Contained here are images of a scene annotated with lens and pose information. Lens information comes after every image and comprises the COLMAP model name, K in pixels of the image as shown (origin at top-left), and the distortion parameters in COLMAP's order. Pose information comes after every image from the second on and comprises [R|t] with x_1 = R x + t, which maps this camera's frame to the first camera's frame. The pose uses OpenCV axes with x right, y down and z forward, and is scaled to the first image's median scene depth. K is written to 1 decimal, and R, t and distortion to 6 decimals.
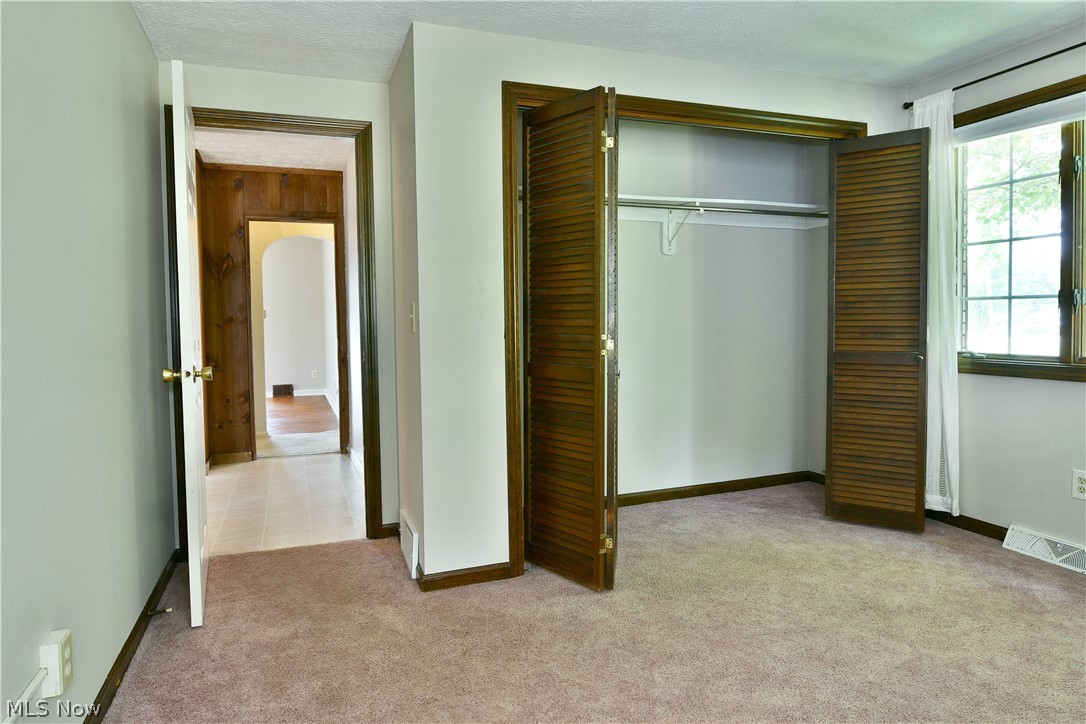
lens RADIAL K [[655.1, 0, 552.1], [0, 655.1, 357.0], [0, 0, 1]] dist [-0.012171, -0.002476]
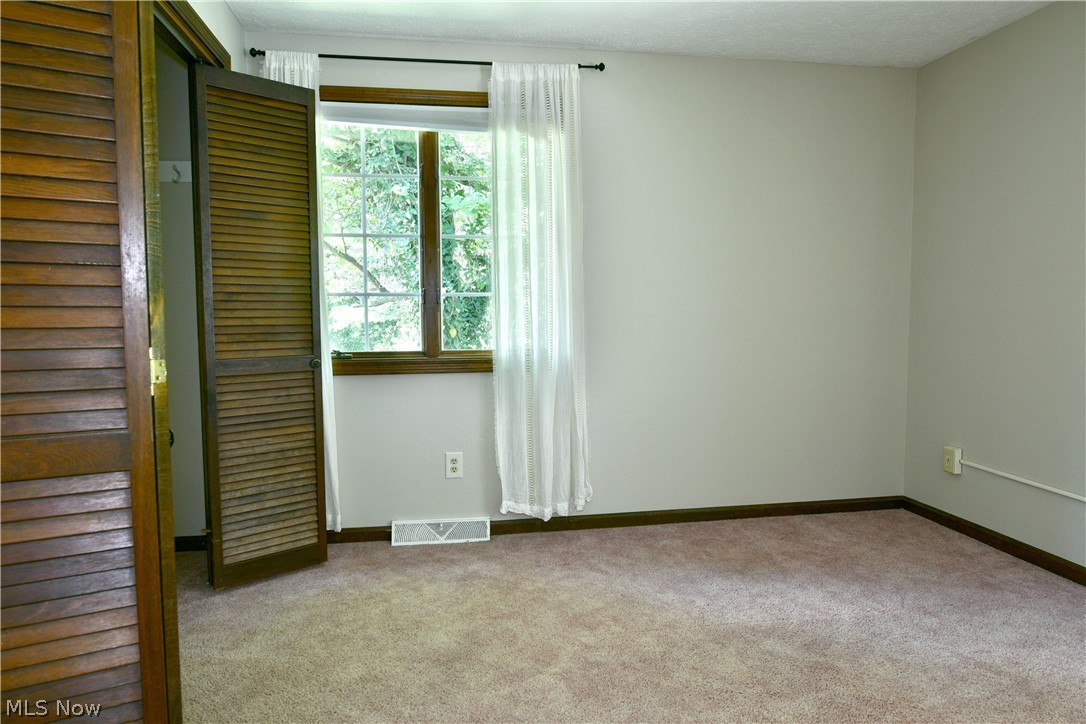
lens RADIAL K [[661.6, 0, 542.5], [0, 661.6, 364.5], [0, 0, 1]] dist [-0.017824, -0.001281]
pose [[0.212456, -0.067967, 0.974804, -0.211724], [0.059513, 0.996626, 0.056517, -0.025759], [-0.975357, 0.046006, 0.215784, 0.520538]]
